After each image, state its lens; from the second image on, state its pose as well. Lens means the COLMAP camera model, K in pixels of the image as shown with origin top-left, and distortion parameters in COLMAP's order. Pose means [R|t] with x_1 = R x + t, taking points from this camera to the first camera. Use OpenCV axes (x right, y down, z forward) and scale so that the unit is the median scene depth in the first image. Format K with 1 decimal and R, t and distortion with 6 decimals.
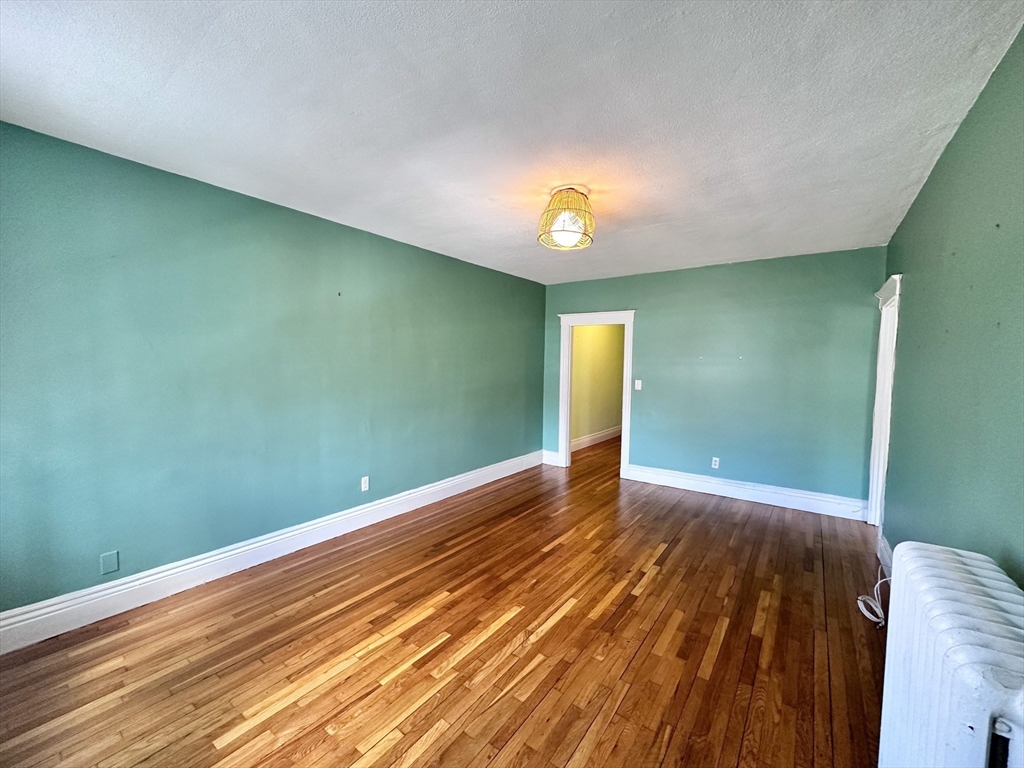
lens RADIAL K [[406.8, 0, 512.3], [0, 406.8, 379.8], [0, 0, 1]] dist [0.002083, -0.000036]
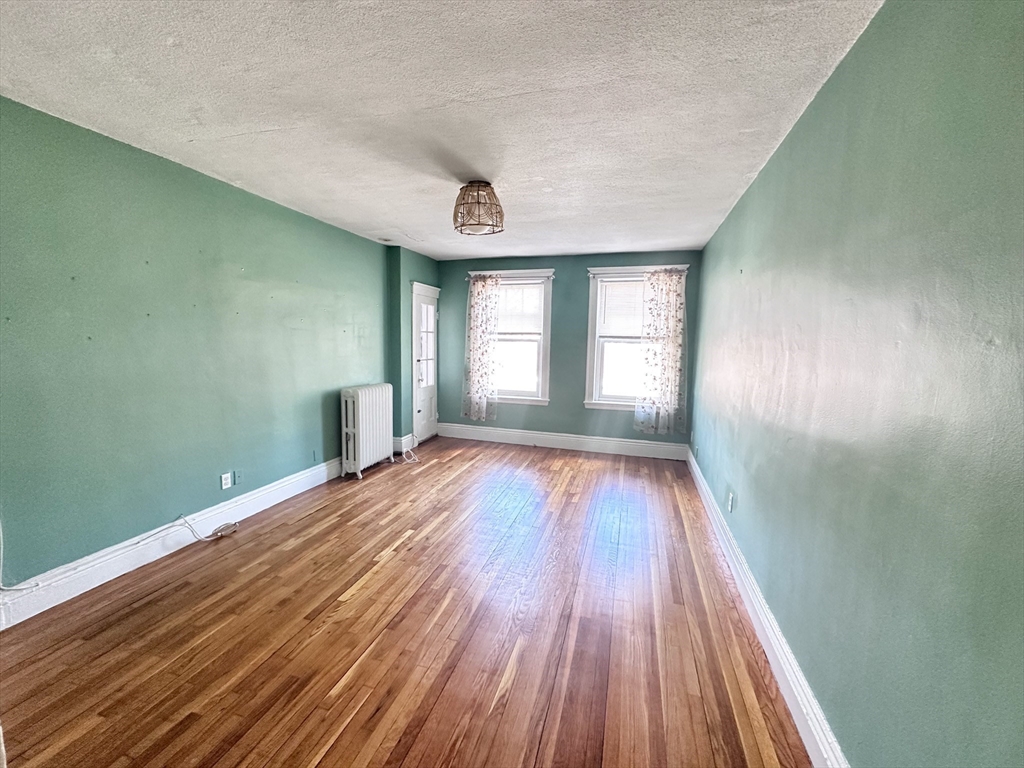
lens RADIAL K [[406.8, 0, 515.9], [0, 406.8, 381.4], [0, 0, 1]] dist [0.002083, -0.000036]
pose [[-0.934900, 0.003852, -0.354891, 0.434830], [-0.049807, 0.988621, 0.141941, -0.100304], [0.351399, 0.150377, -0.924070, 2.147523]]
